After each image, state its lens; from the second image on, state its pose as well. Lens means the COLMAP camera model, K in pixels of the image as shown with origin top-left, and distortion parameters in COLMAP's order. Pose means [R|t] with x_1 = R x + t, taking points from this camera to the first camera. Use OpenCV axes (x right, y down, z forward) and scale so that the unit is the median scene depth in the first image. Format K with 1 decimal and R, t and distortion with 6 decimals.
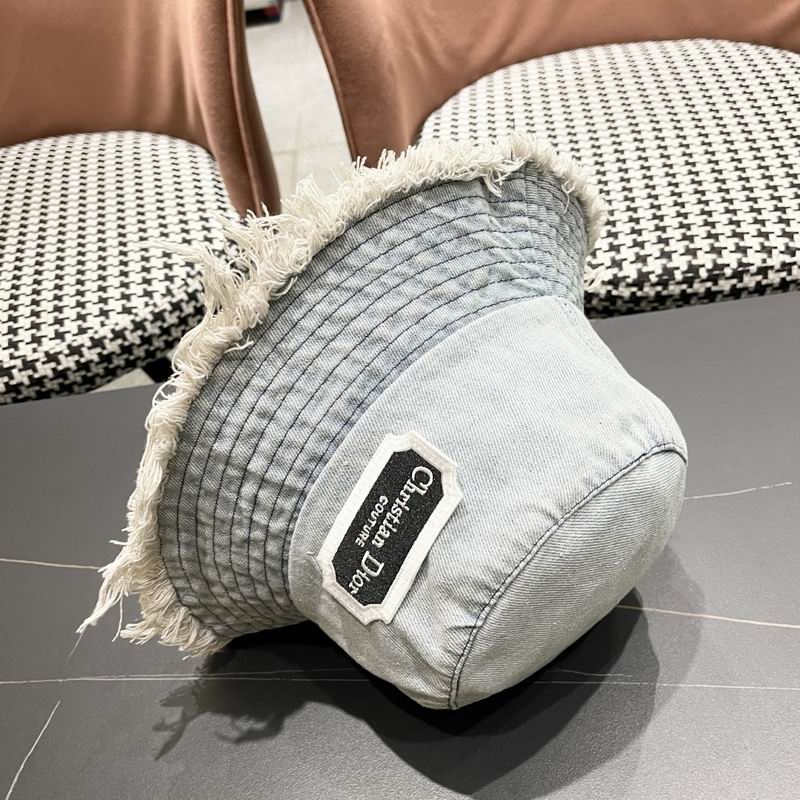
lens RADIAL K [[868.8, 0, 402.8], [0, 868.8, 406.4], [0, 0, 1]] dist [0.012228, 0.000000]
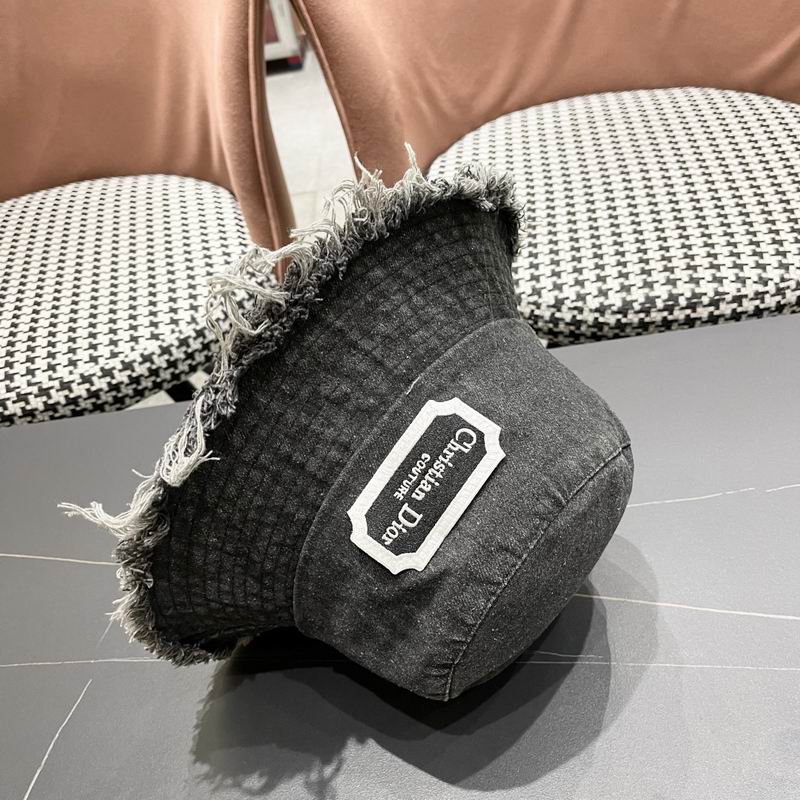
lens RADIAL K [[868.8, 0, 402.1], [0, 868.8, 403.7], [0, 0, 1]] dist [0.012228, 0.000000]
pose [[0.999661, 0.001999, -0.025942, 0.021825], [-0.003194, 0.998932, -0.046099, 0.023179], [0.025822, 0.046167, 0.998600, -0.078961]]
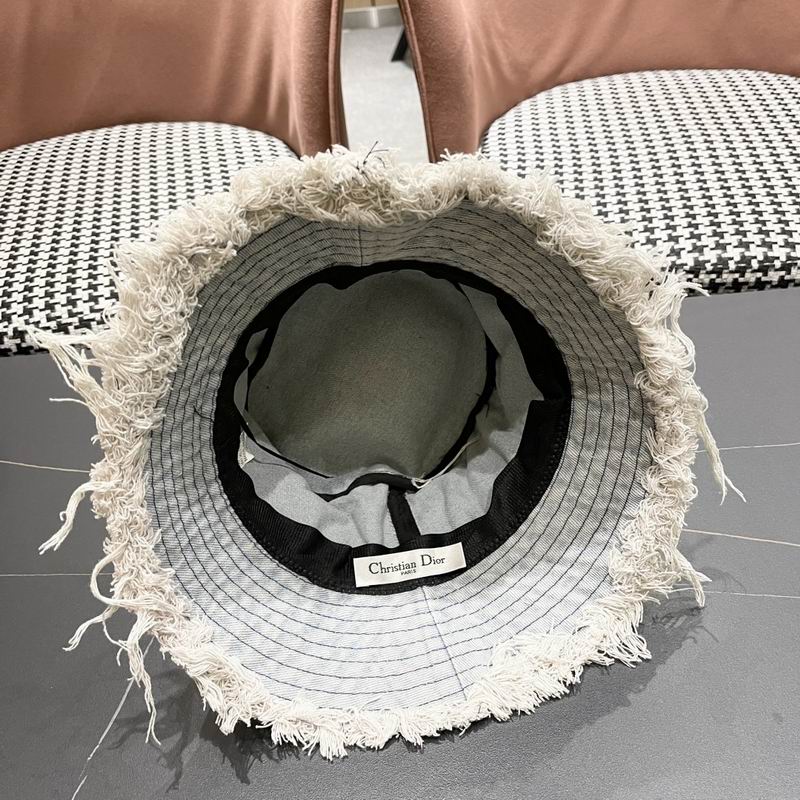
lens RADIAL K [[868.8, 0, 399.5], [0, 868.8, 401.8], [0, 0, 1]] dist [0.012228, 0.000000]
pose [[0.998264, 0.057872, 0.010910, -0.095240], [-0.057227, 0.996993, -0.052240, 0.094008], [-0.013900, 0.051525, 0.998575, -0.075419]]
